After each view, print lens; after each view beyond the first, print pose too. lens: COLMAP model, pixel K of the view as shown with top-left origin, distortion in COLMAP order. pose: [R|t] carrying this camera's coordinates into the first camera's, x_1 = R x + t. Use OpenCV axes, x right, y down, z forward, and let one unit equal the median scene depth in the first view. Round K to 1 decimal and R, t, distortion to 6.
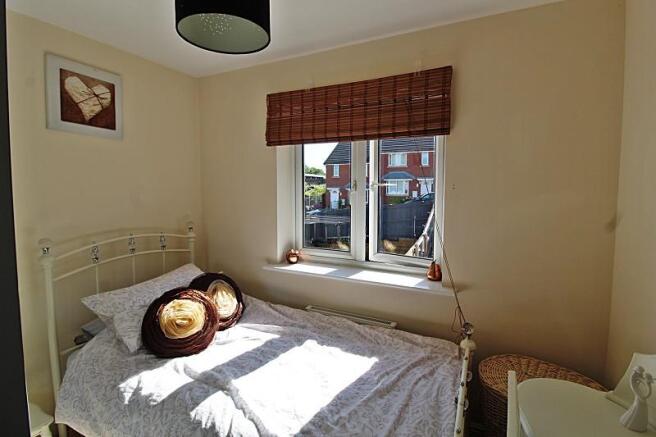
lens RADIAL K [[318.1, 0, 328.7], [0, 318.1, 209.5], [0, 0, 1]] dist [0.000269, -0.013500]
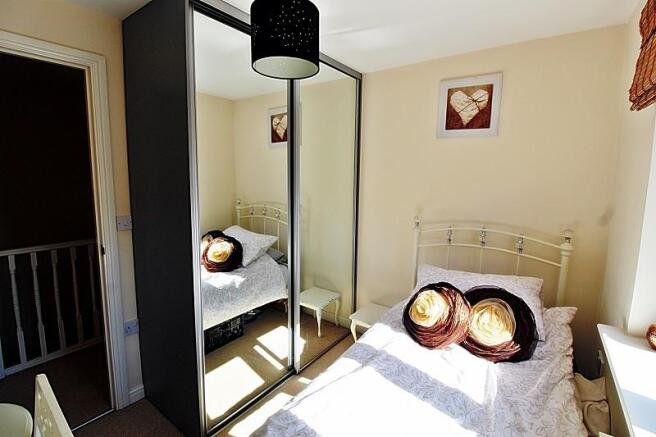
lens RADIAL K [[307.3, 0, 328.2], [0, 307.3, 209.0], [0, 0, 1]] dist [0.000509, -0.012507]
pose [[-0.148080, 0.114815, -0.982288, 0.486572], [-0.080637, 0.988529, 0.127700, -0.077097], [0.985682, 0.098118, -0.137123, 0.693442]]
